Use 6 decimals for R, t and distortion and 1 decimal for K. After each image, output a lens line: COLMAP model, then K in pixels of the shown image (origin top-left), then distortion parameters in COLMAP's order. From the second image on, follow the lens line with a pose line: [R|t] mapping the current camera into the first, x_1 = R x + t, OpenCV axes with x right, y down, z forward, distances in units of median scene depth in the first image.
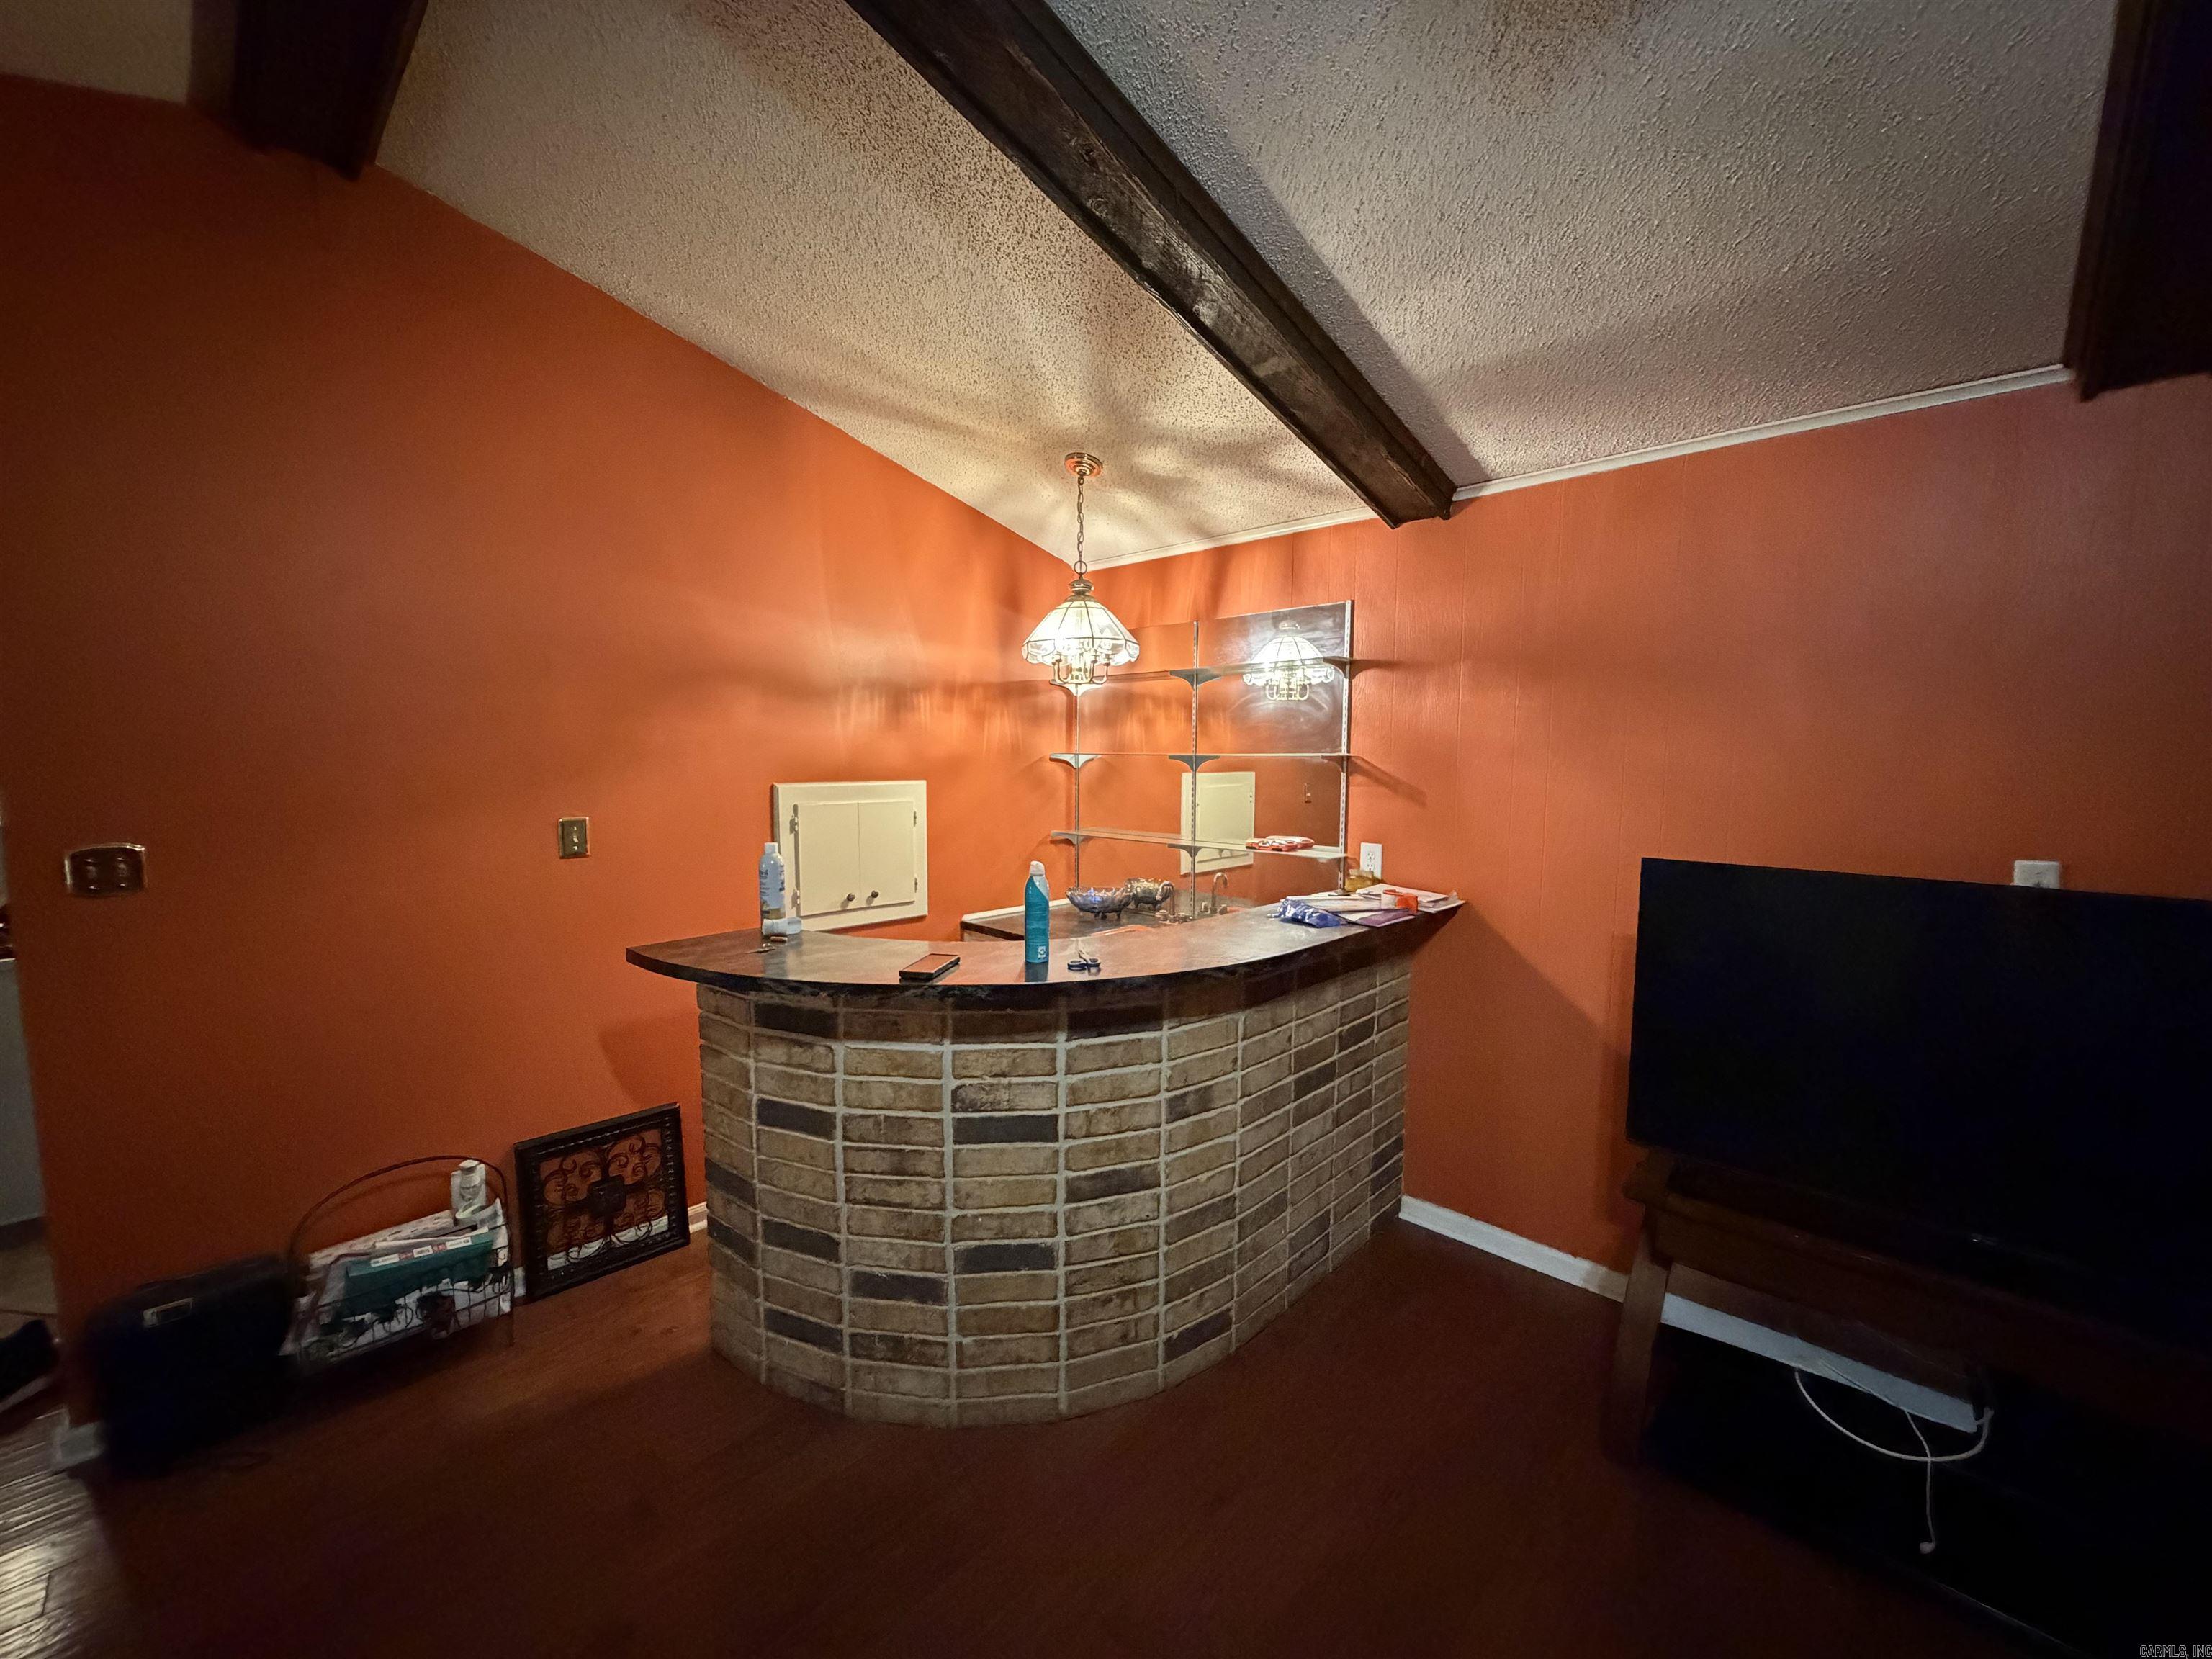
lens RADIAL K [[886.2, 0, 1107.6], [0, 886.2, 822.4], [0, 0, 1]] dist [-0.000538, -0.000077]
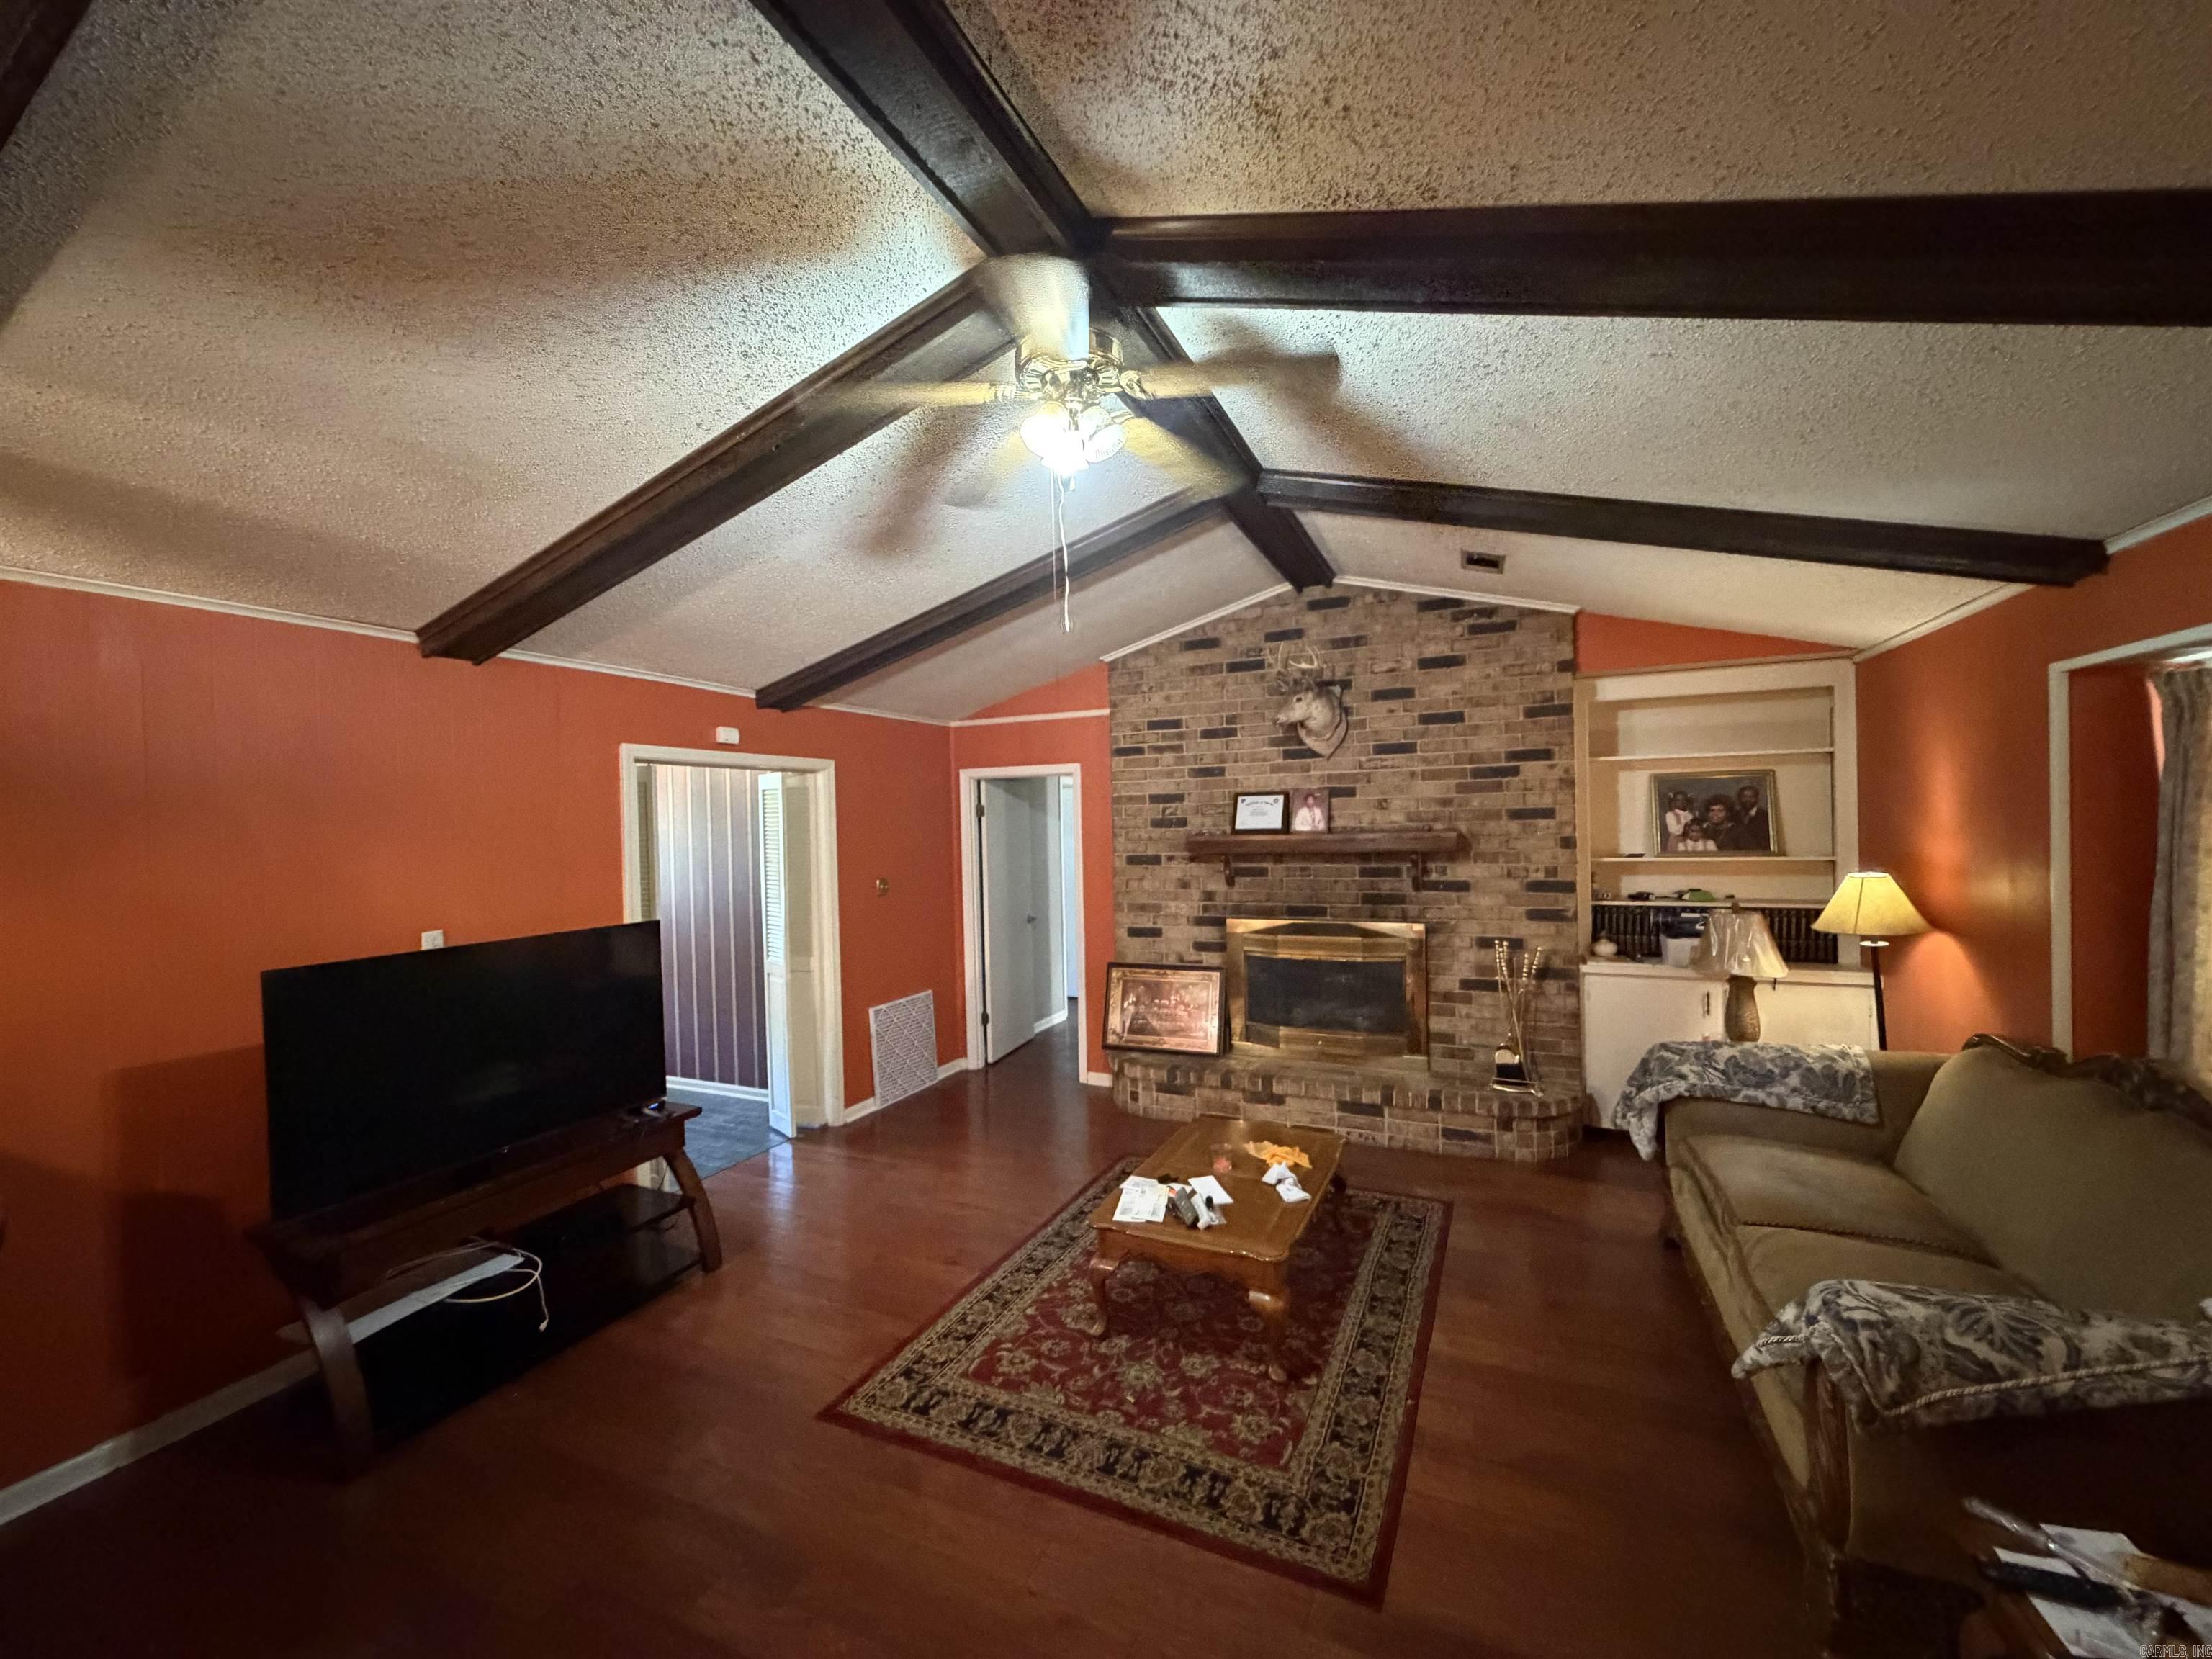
lens RADIAL K [[886.2, 0, 1106.3], [0, 886.2, 834.4], [0, 0, 1]] dist [-0.000538, -0.000077]
pose [[-0.323677, -0.007949, 0.946134, -0.889722], [0.111053, 0.992734, 0.046332, -0.072772], [-0.939628, 0.120068, -0.320442, 0.347732]]
